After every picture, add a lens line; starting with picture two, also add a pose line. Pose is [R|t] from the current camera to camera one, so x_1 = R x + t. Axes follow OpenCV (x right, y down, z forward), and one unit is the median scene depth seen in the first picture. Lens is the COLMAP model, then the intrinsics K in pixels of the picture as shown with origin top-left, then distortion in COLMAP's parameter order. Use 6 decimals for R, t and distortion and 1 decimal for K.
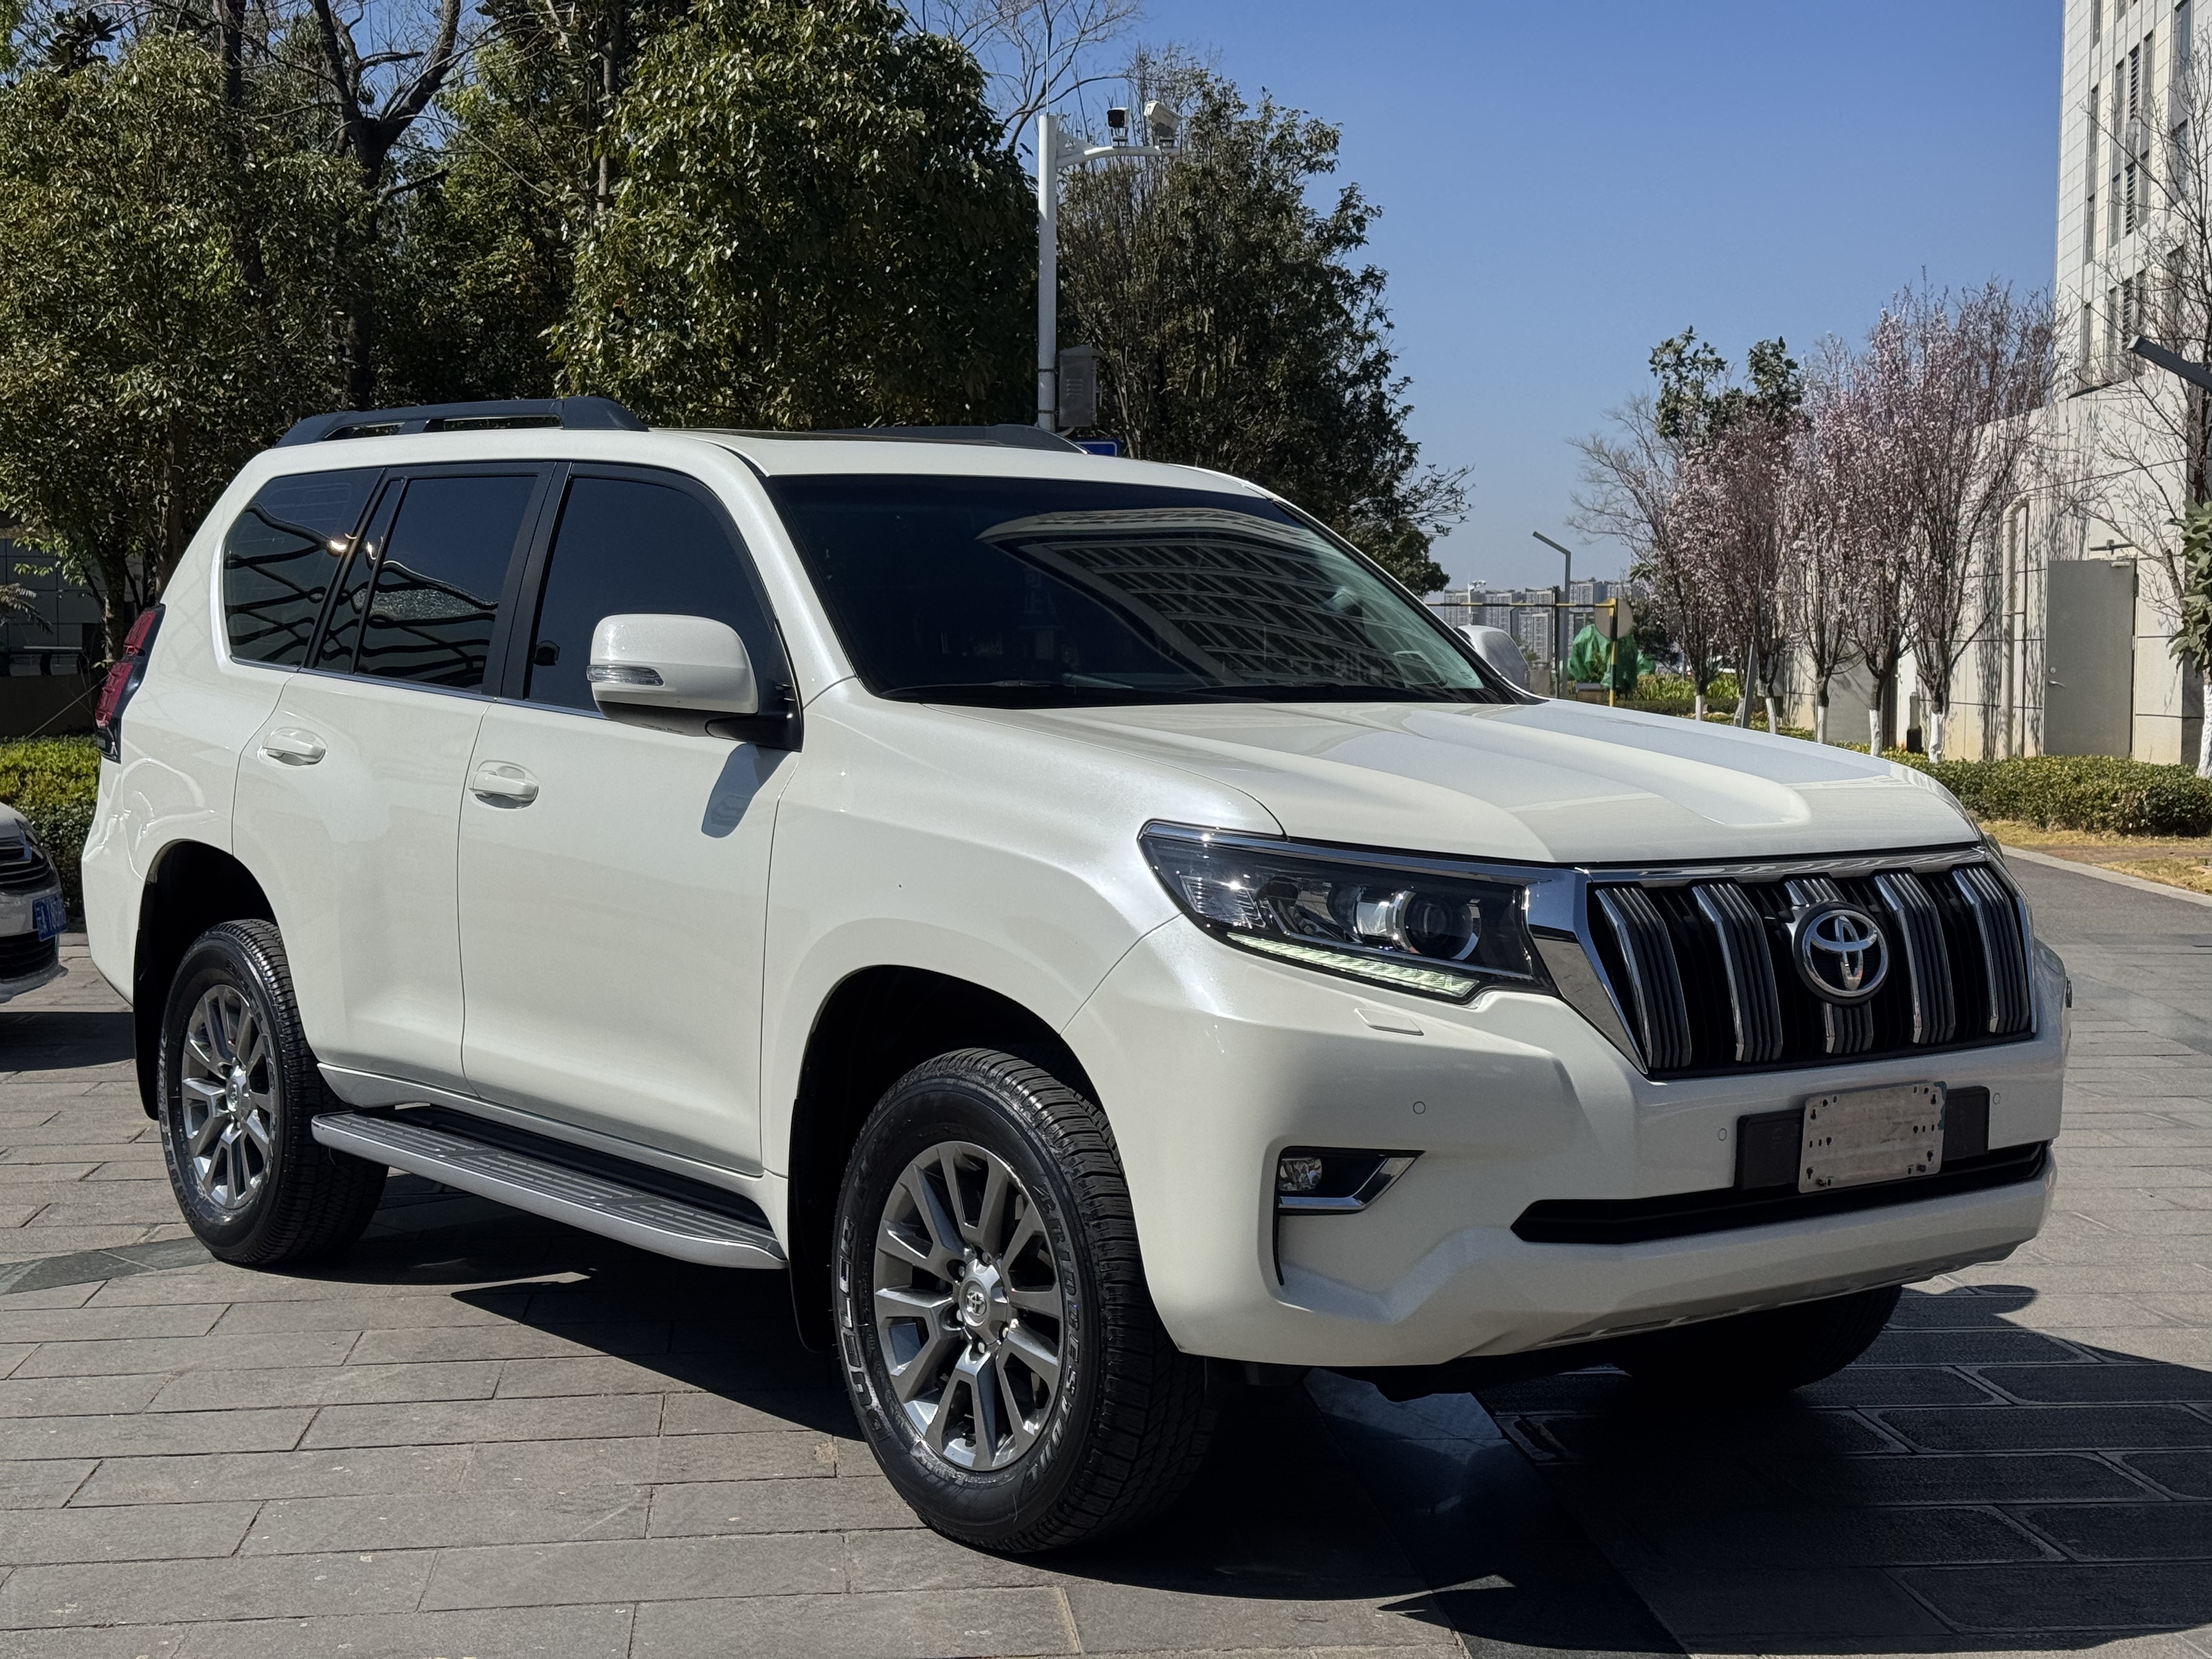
lens RADIAL K [[3086.5, 0, 1111.9], [0, 3086.5, 830.7], [0, 0, 1]] dist [0.096395, 0.000000]
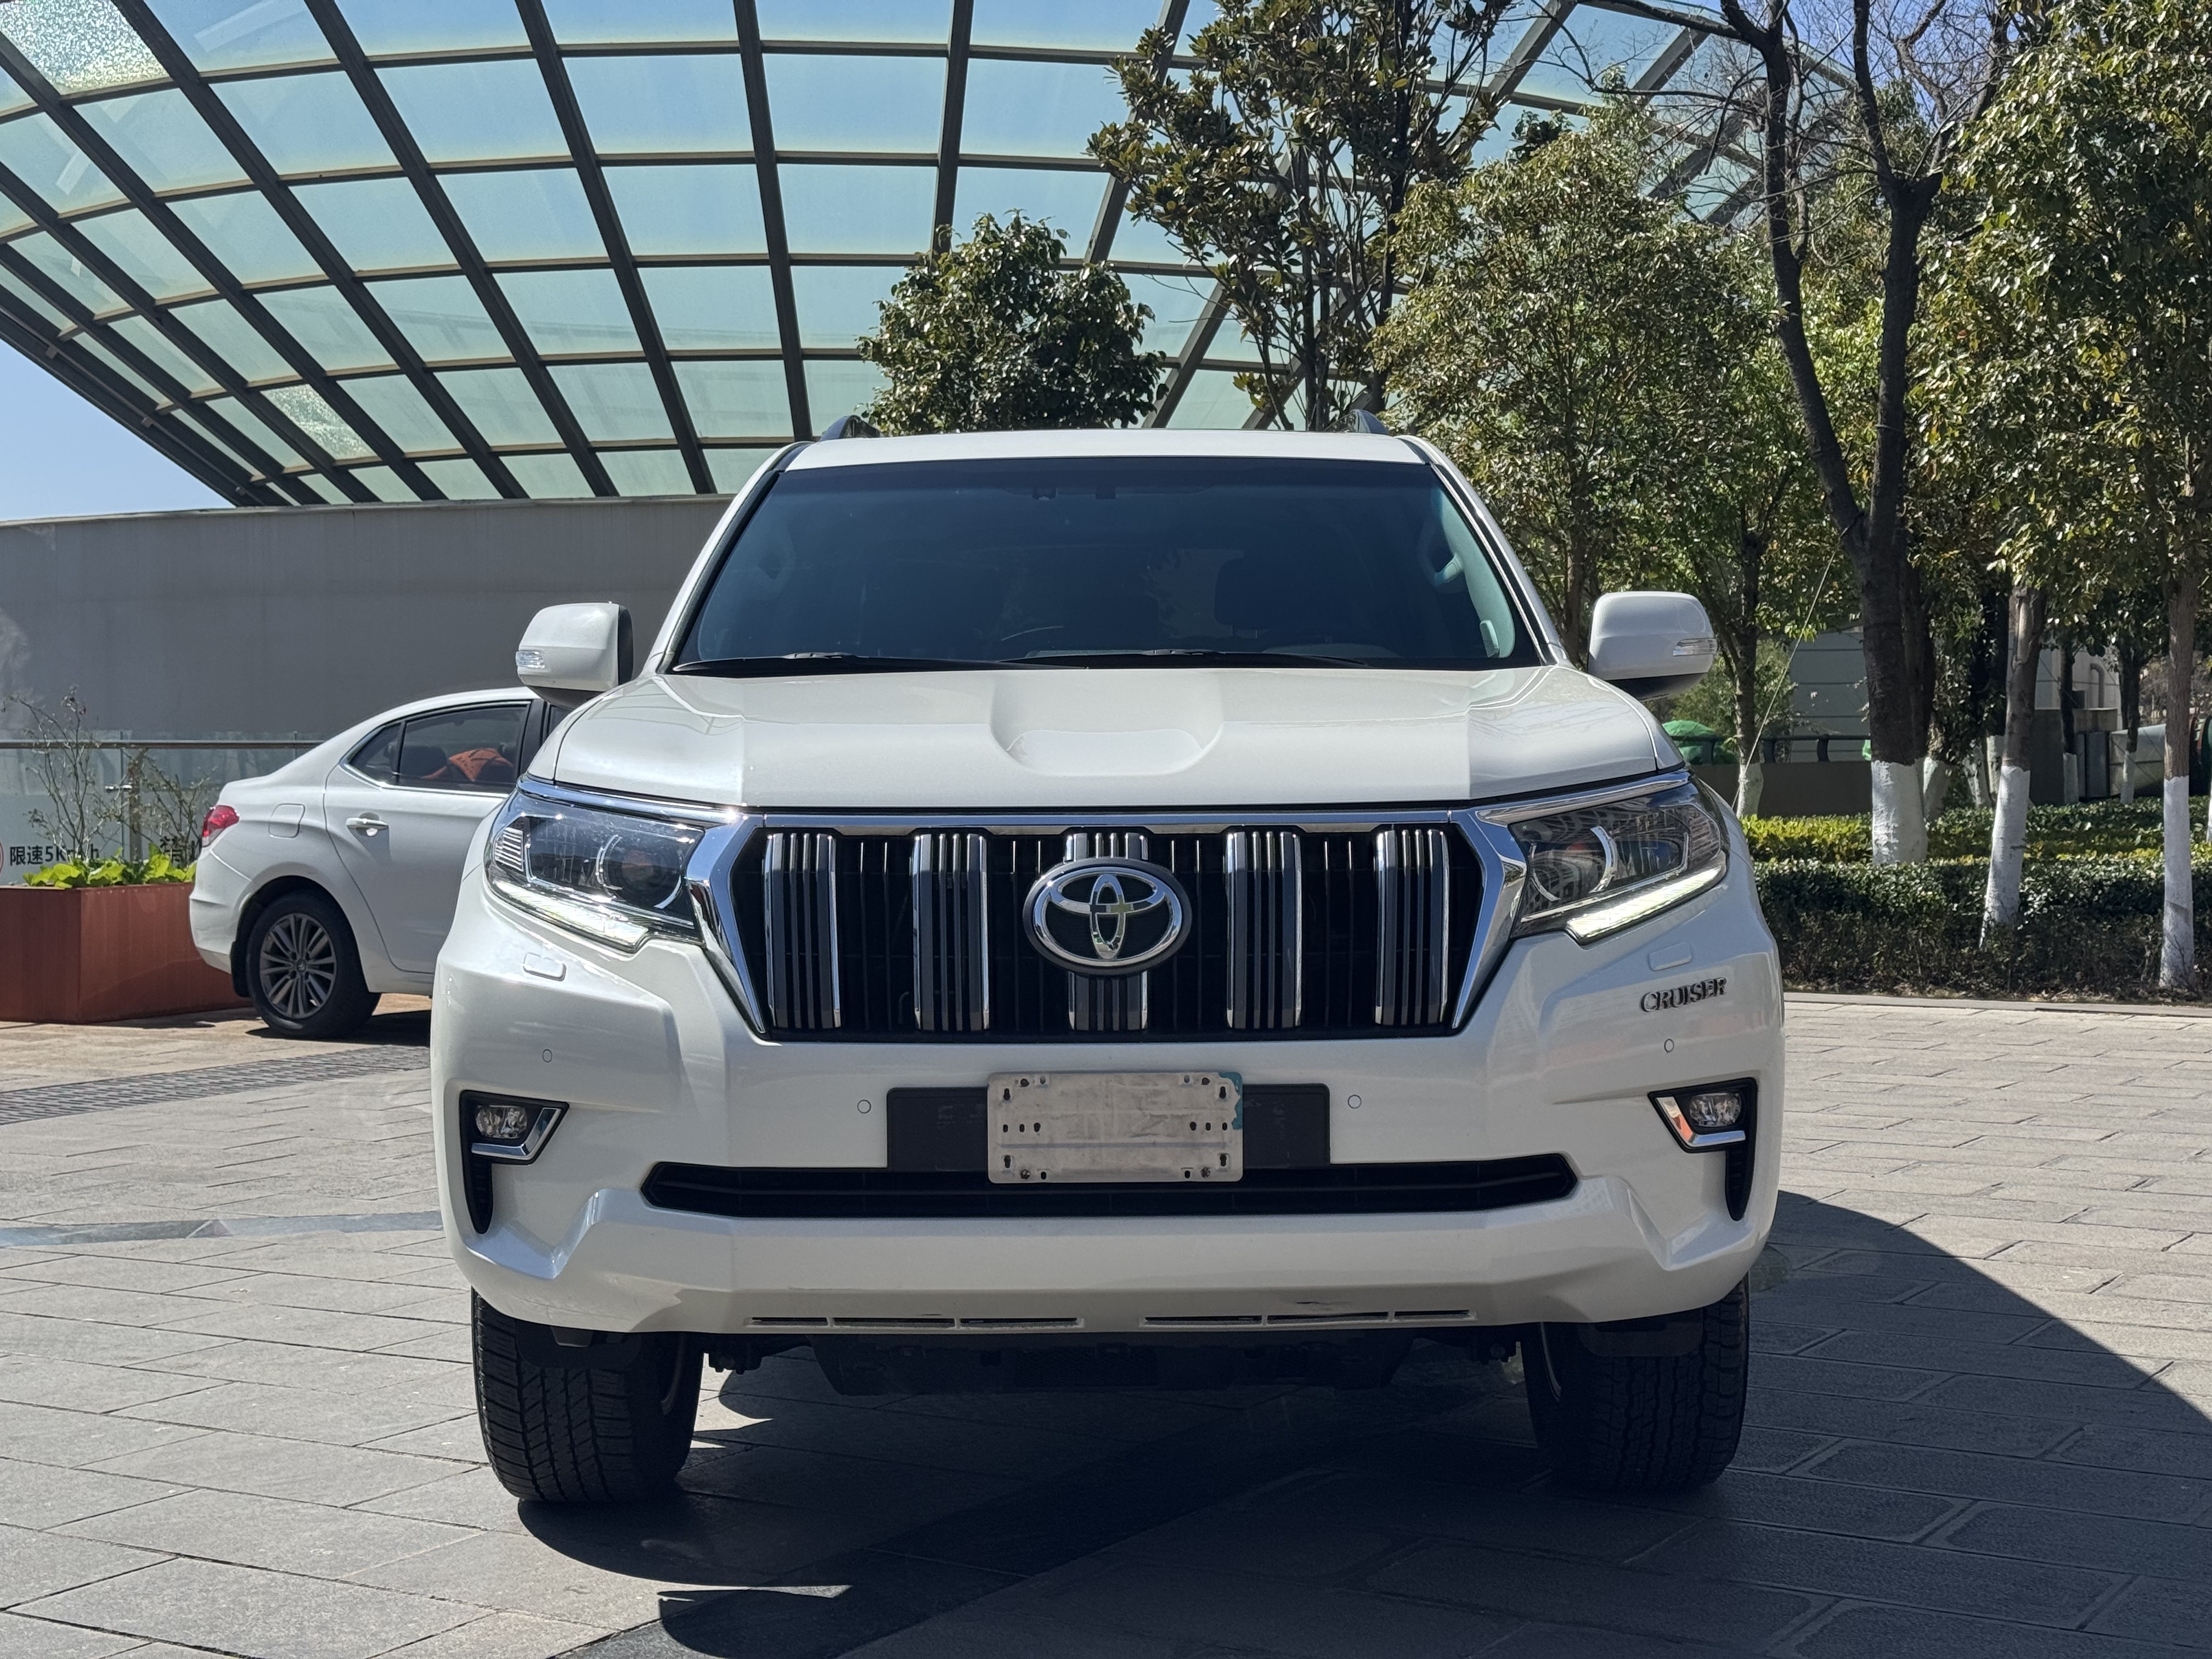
lens RADIAL K [[3086.5, 0, 1107.7], [0, 3086.5, 825.0], [0, 0, 1]] dist [0.096395, 0.000000]
pose [[0.798989, 0.001902, -0.601342, 0.758140], [-0.020890, 0.999479, -0.024595, 0.035081], [0.600982, 0.032213, 0.798613, 0.308043]]
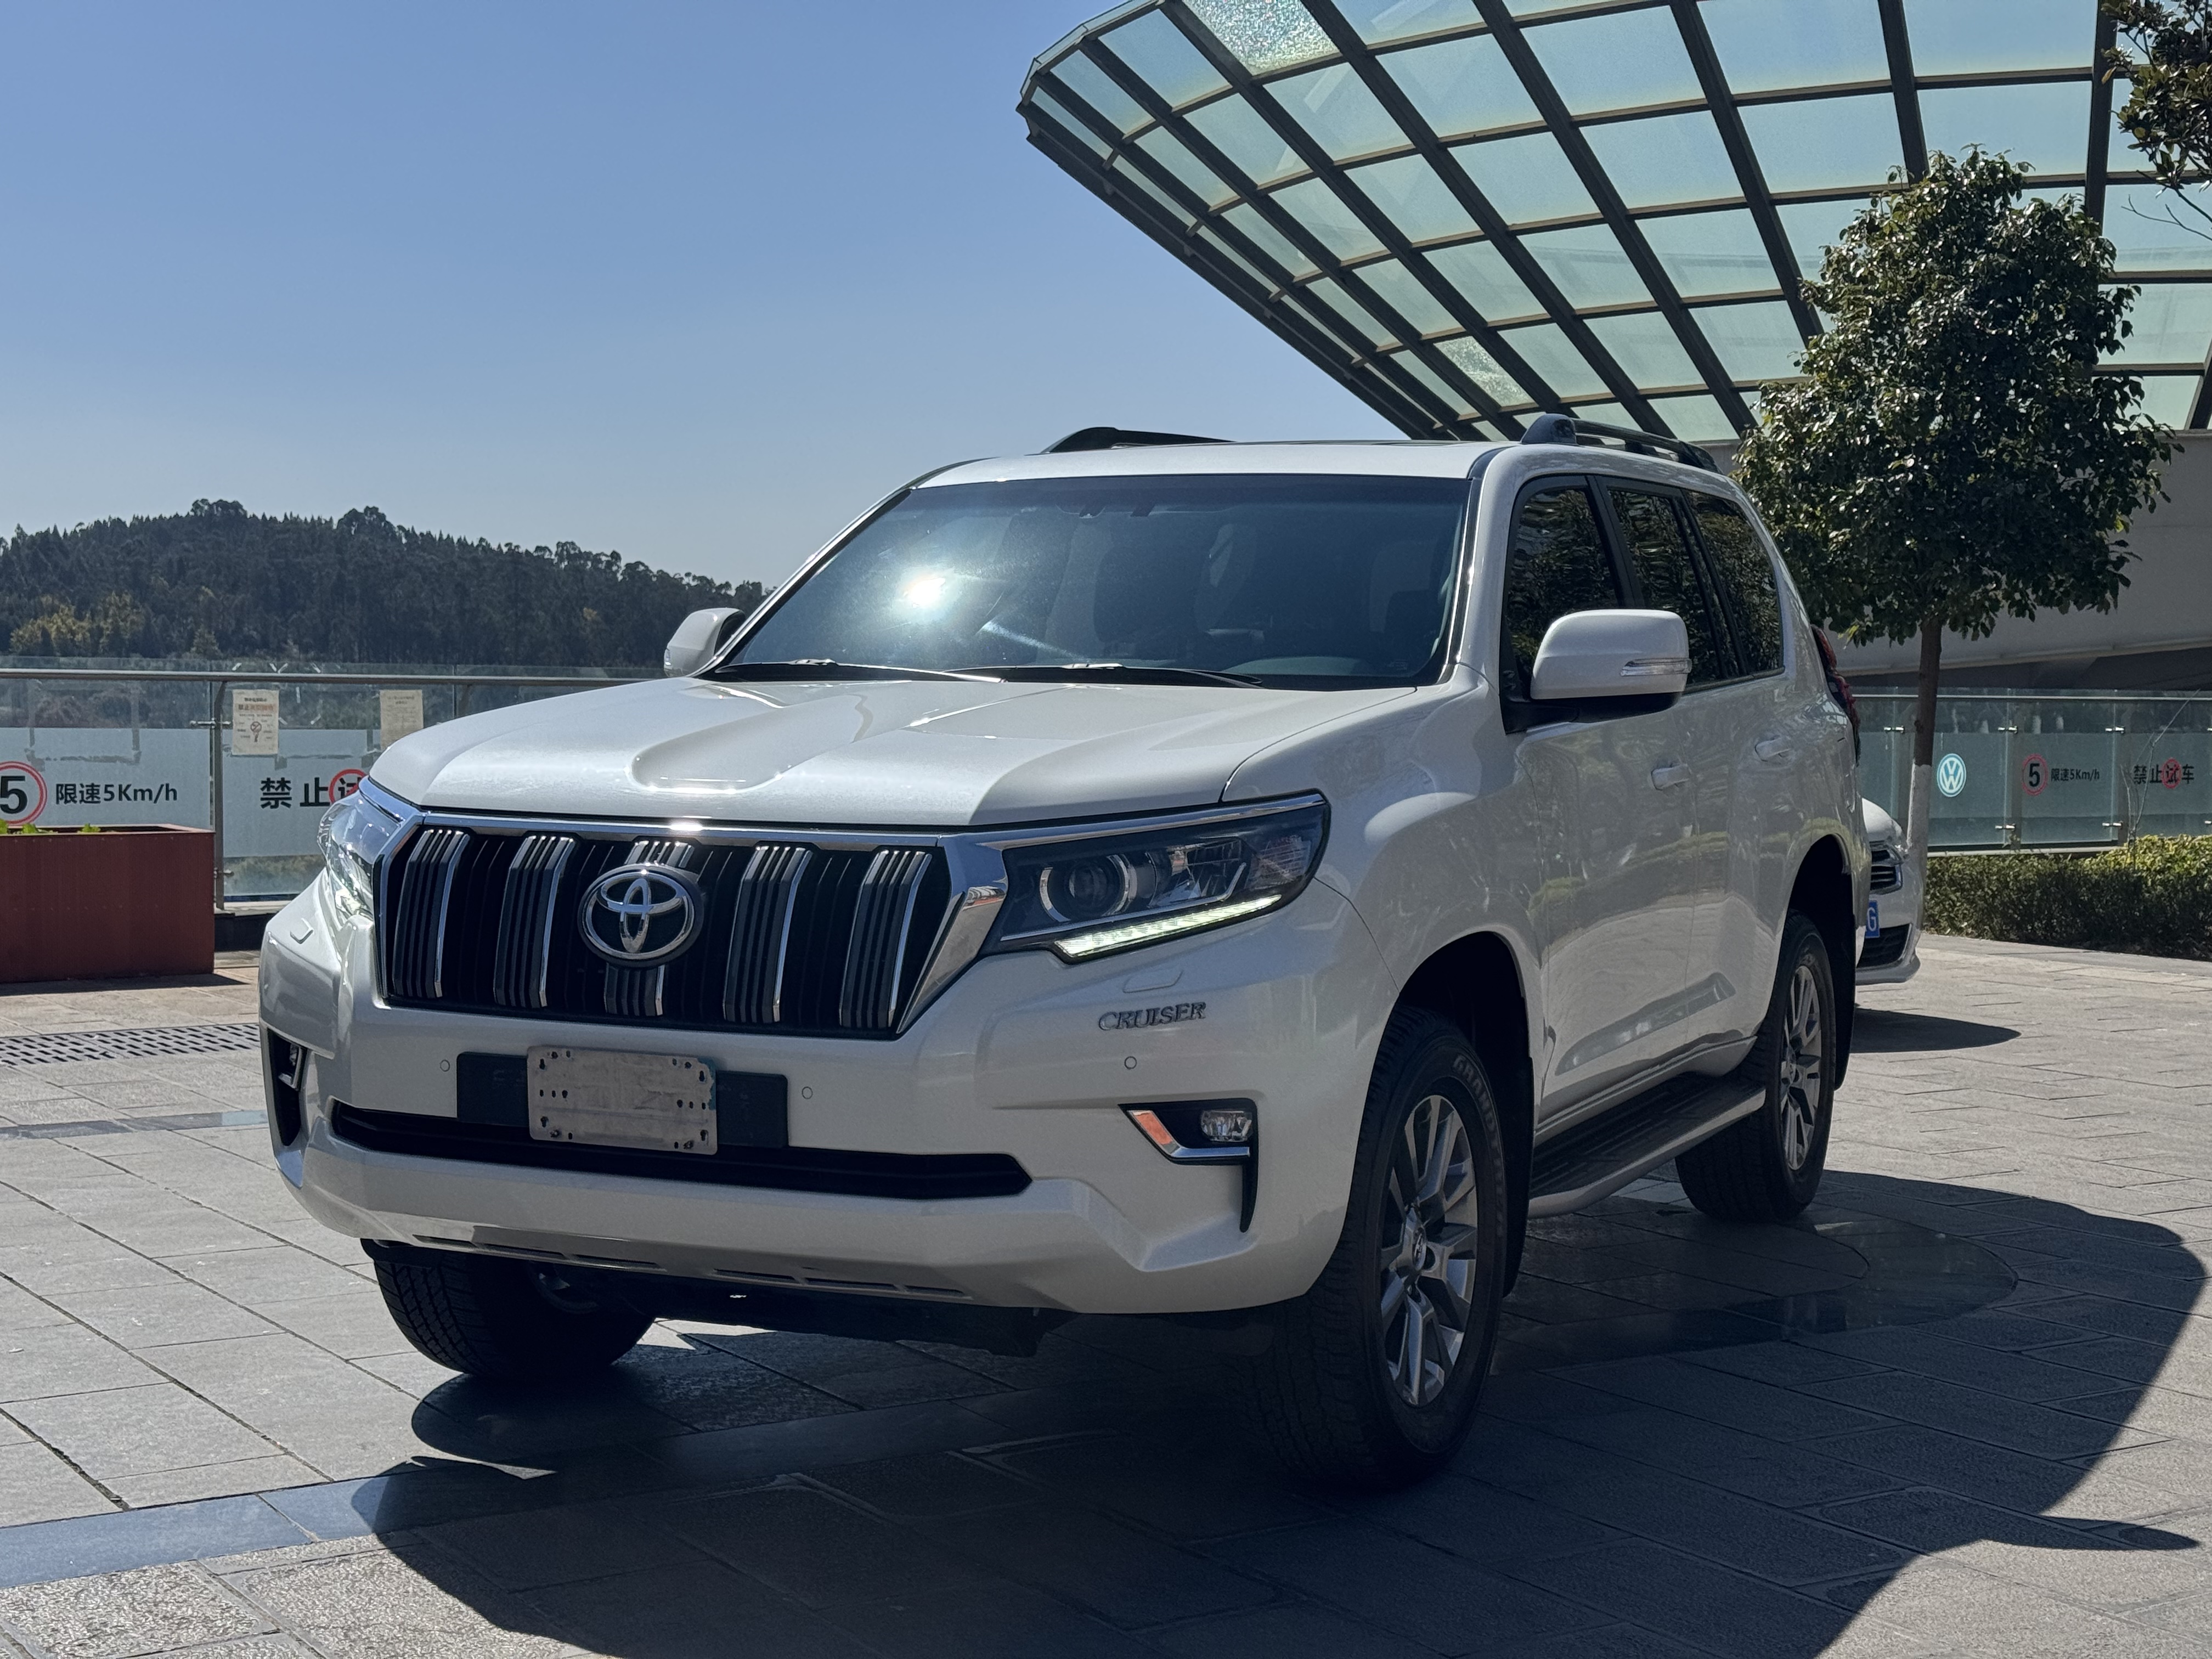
lens RADIAL K [[3086.5, 0, 1116.6], [0, 3086.5, 838.4], [0, 0, 1]] dist [0.096395, 0.000000]
pose [[0.459831, 0.046737, -0.886776, 1.188707], [-0.058167, 0.998055, 0.022440, -0.016586], [0.886100, 0.041263, 0.461655, 0.677382]]
